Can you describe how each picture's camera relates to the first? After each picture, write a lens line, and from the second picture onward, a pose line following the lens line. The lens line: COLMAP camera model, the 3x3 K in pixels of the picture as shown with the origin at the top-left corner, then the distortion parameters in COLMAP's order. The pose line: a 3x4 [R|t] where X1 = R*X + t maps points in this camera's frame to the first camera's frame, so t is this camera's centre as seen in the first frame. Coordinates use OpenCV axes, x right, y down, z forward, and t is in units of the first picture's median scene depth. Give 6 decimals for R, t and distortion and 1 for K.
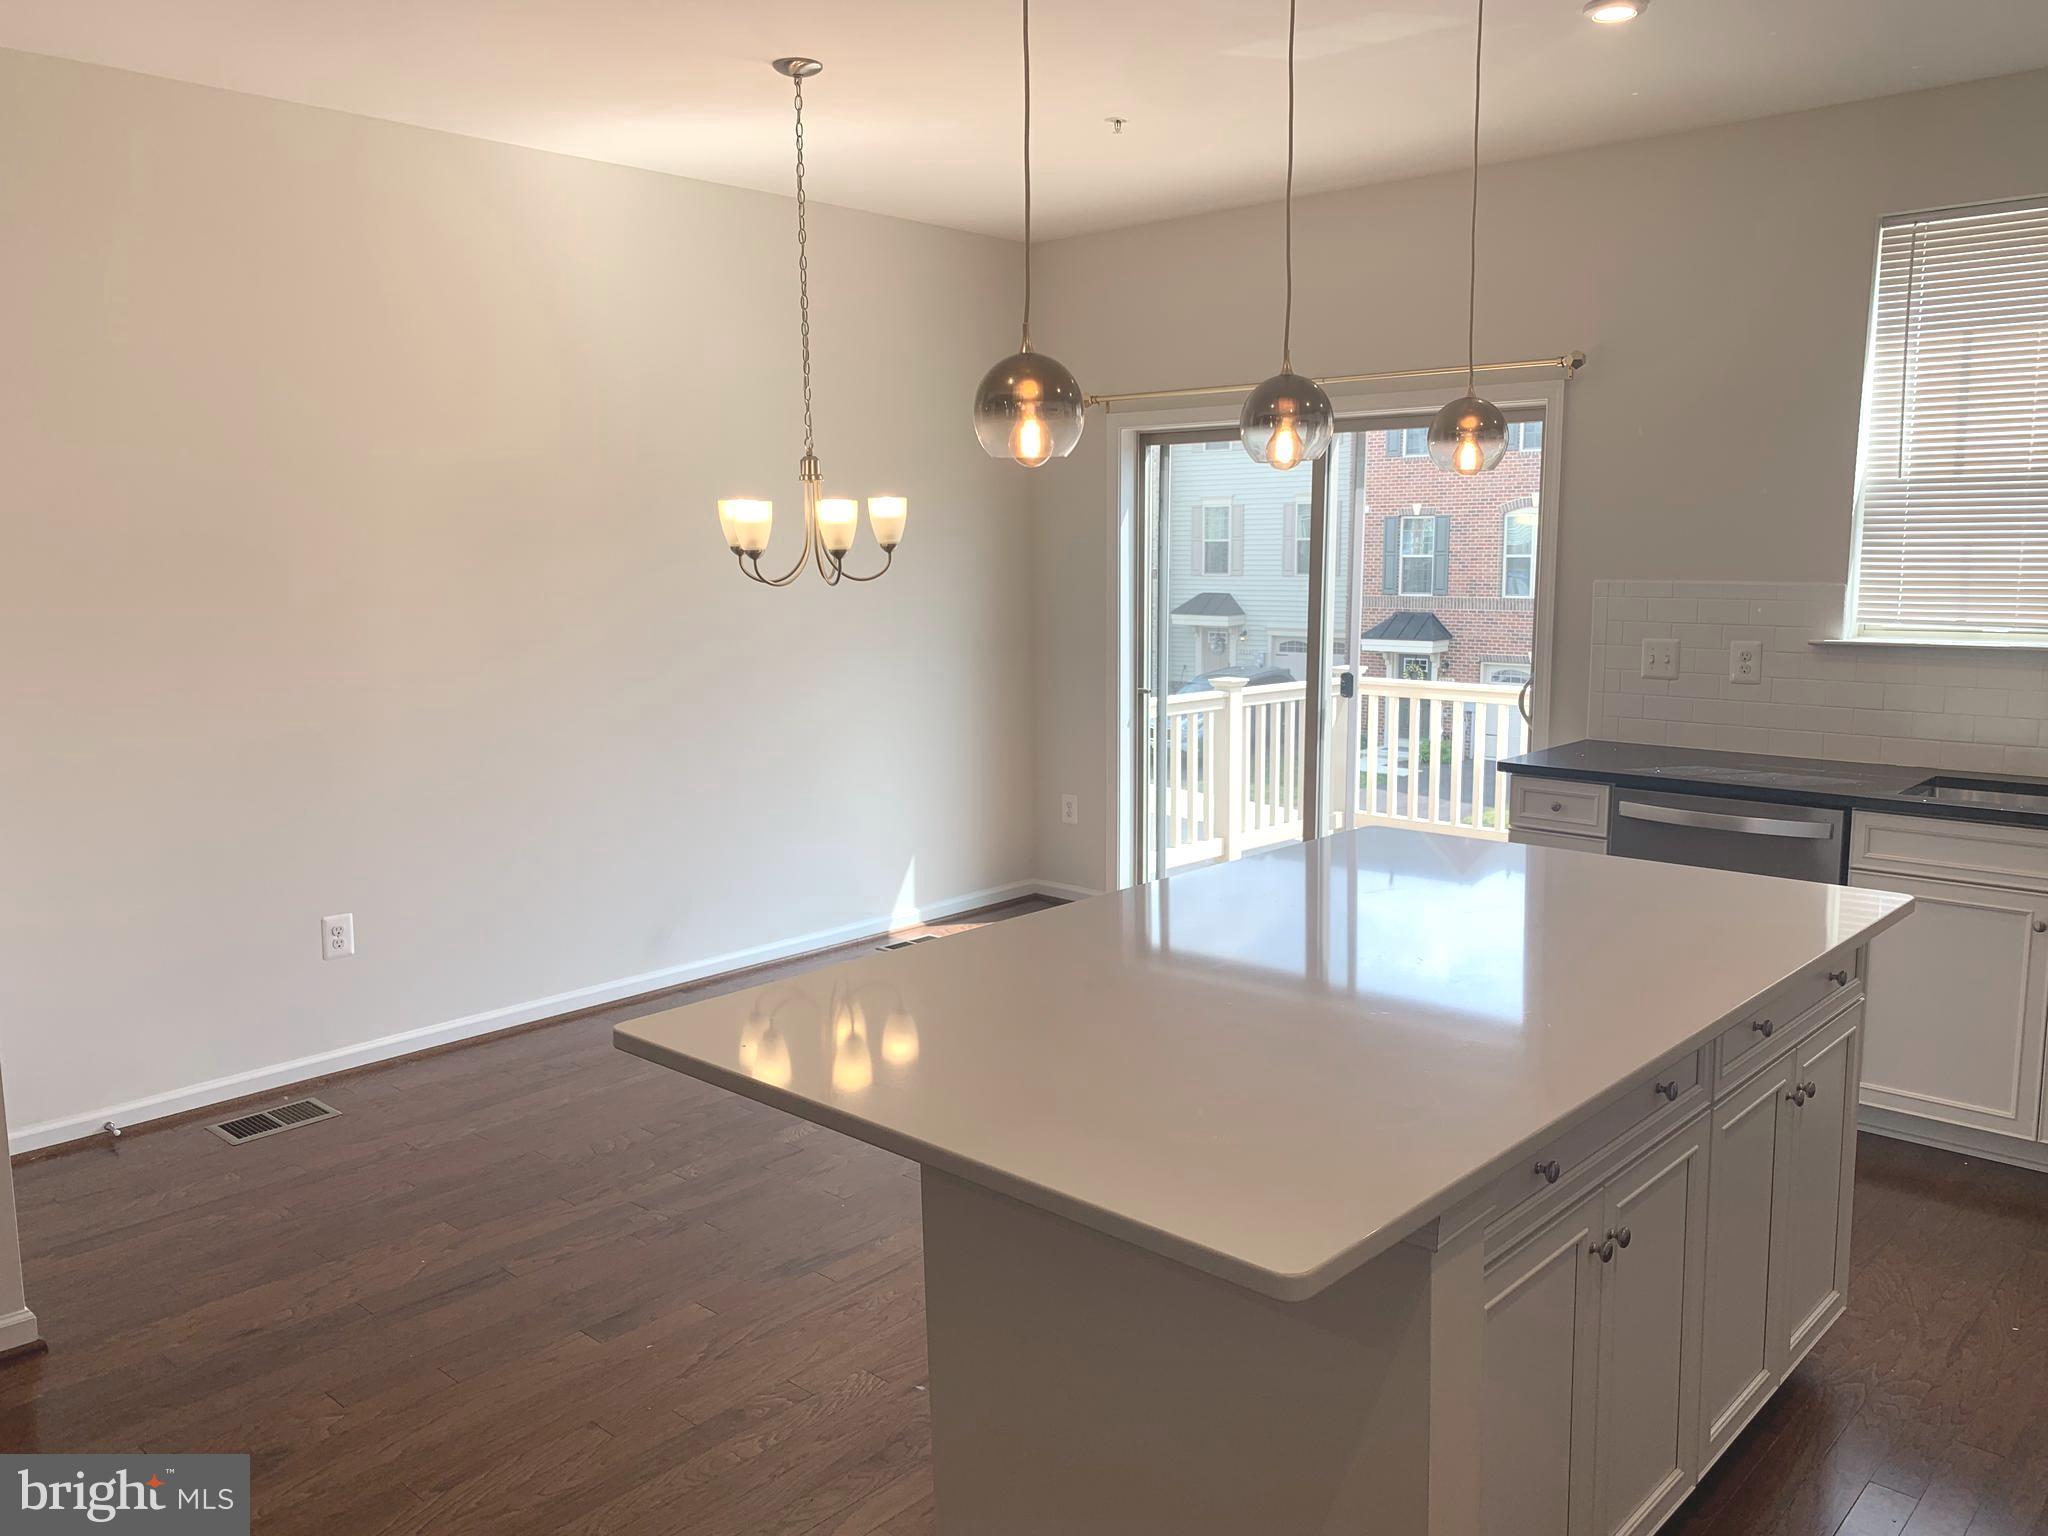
lens RADIAL K [[1588.9, 0, 1026.2], [0, 1588.9, 788.0], [0, 0, 1]] dist [0.092356, -0.147026]
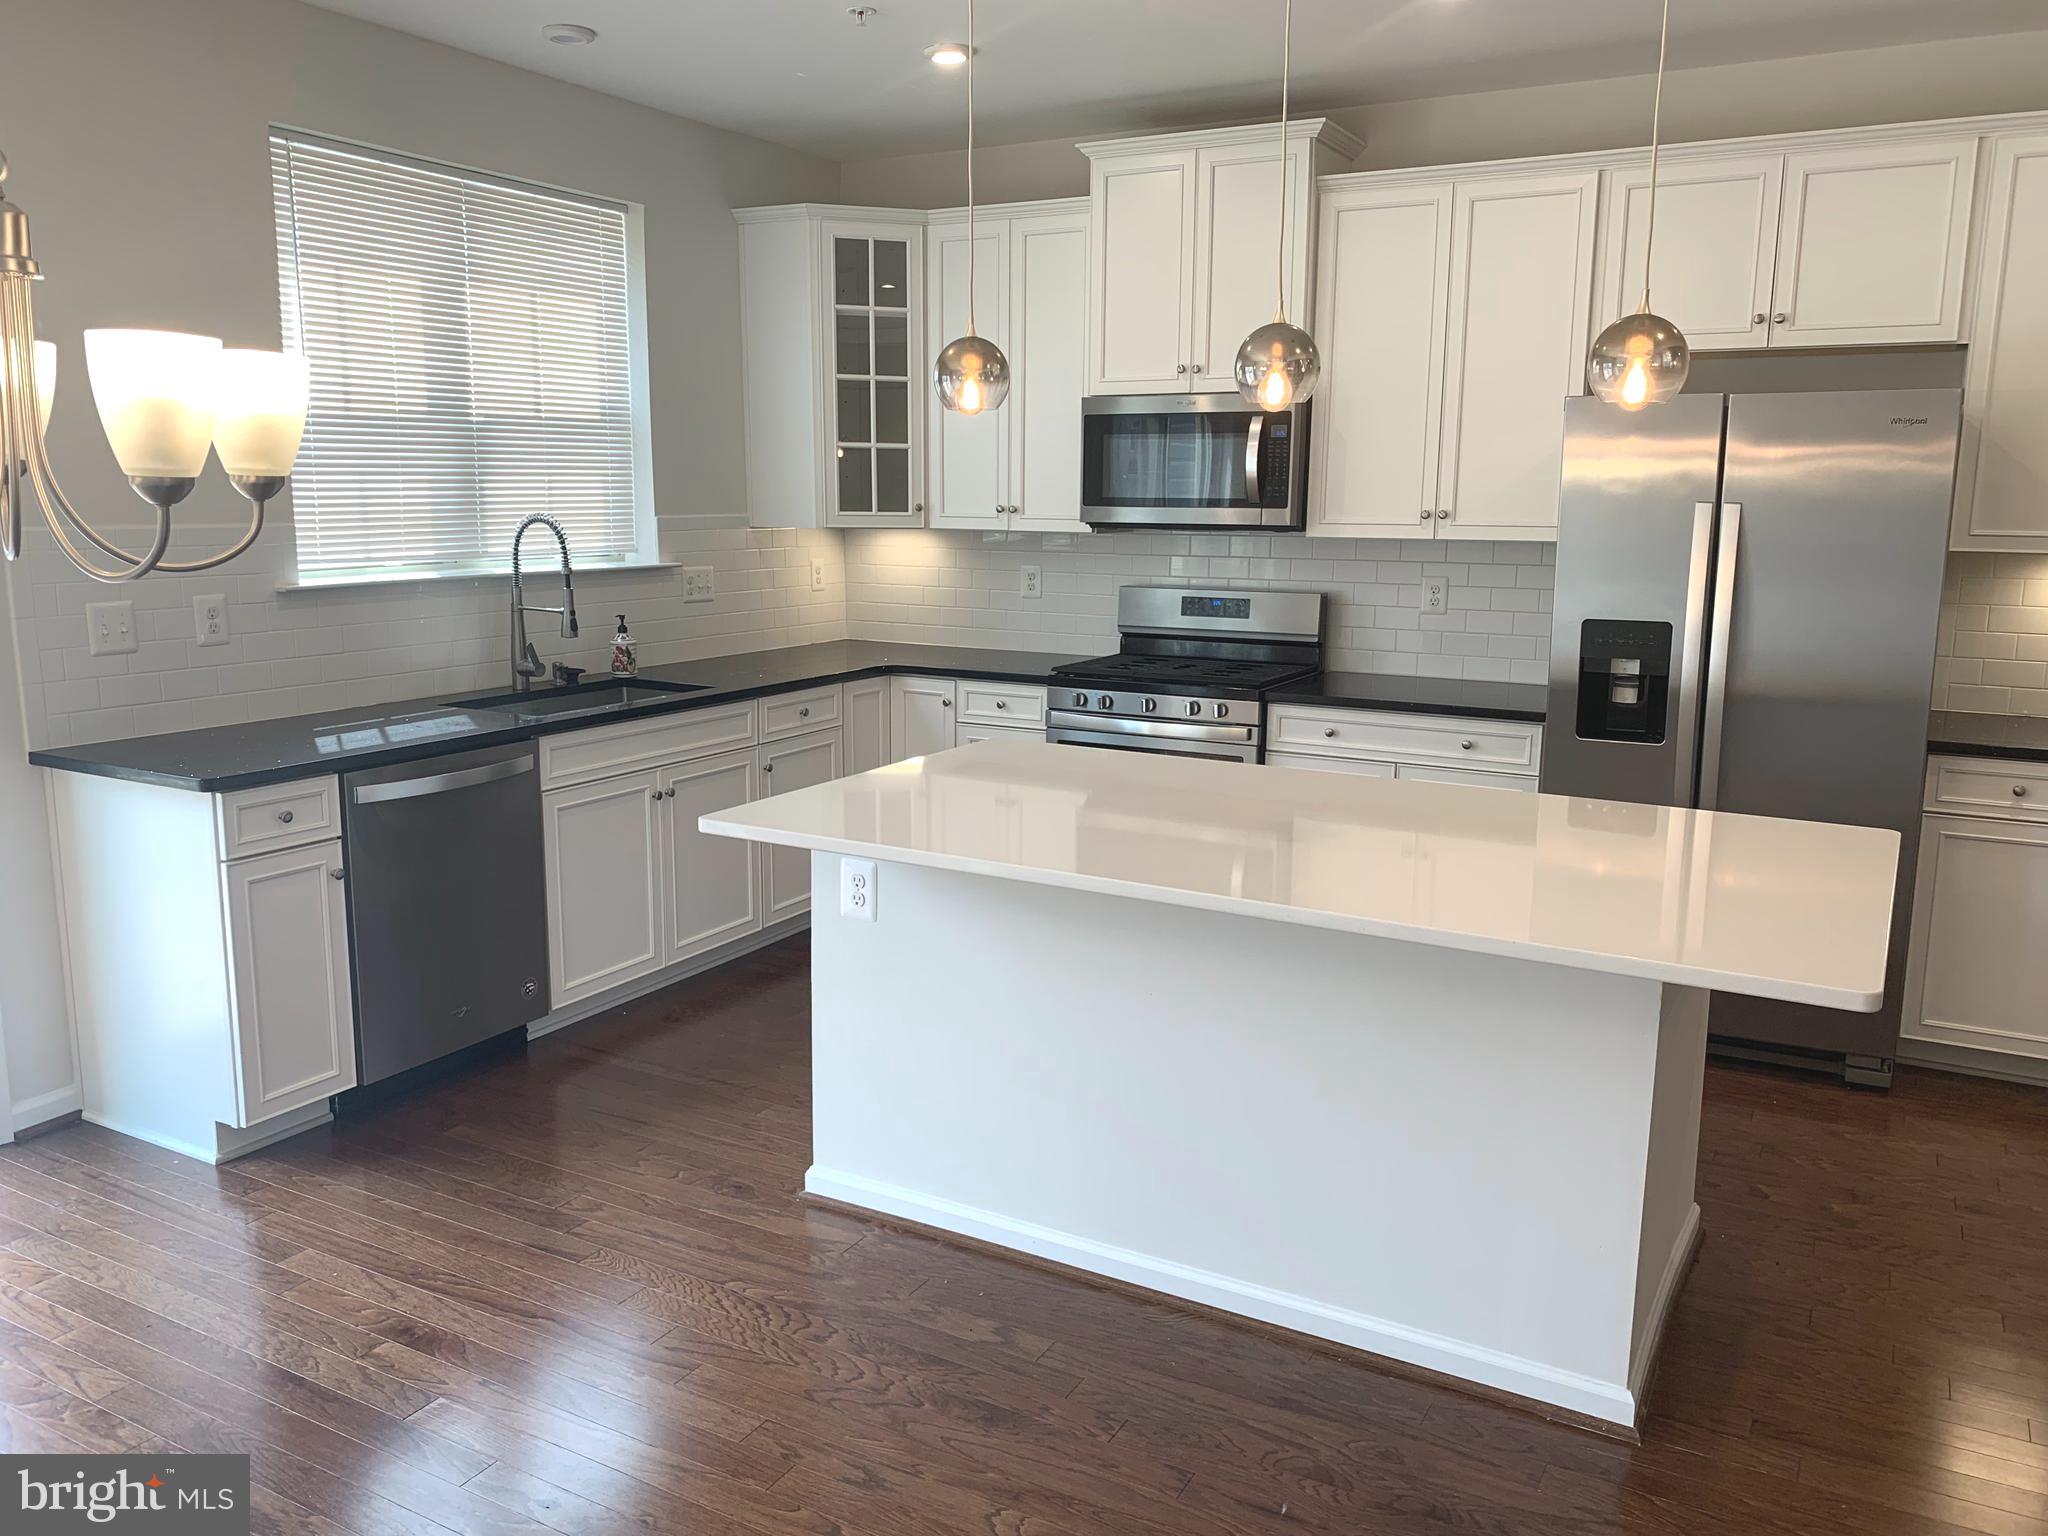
lens RADIAL K [[1588.9, 0, 1026.2], [0, 1588.9, 788.0], [0, 0, 1]] dist [0.092356, -0.147026]
pose [[-0.222198, -0.179435, 0.958348, -0.495860], [0.143946, 0.966111, 0.214263, -0.116697], [-0.964317, 0.185560, -0.188839, 0.788248]]
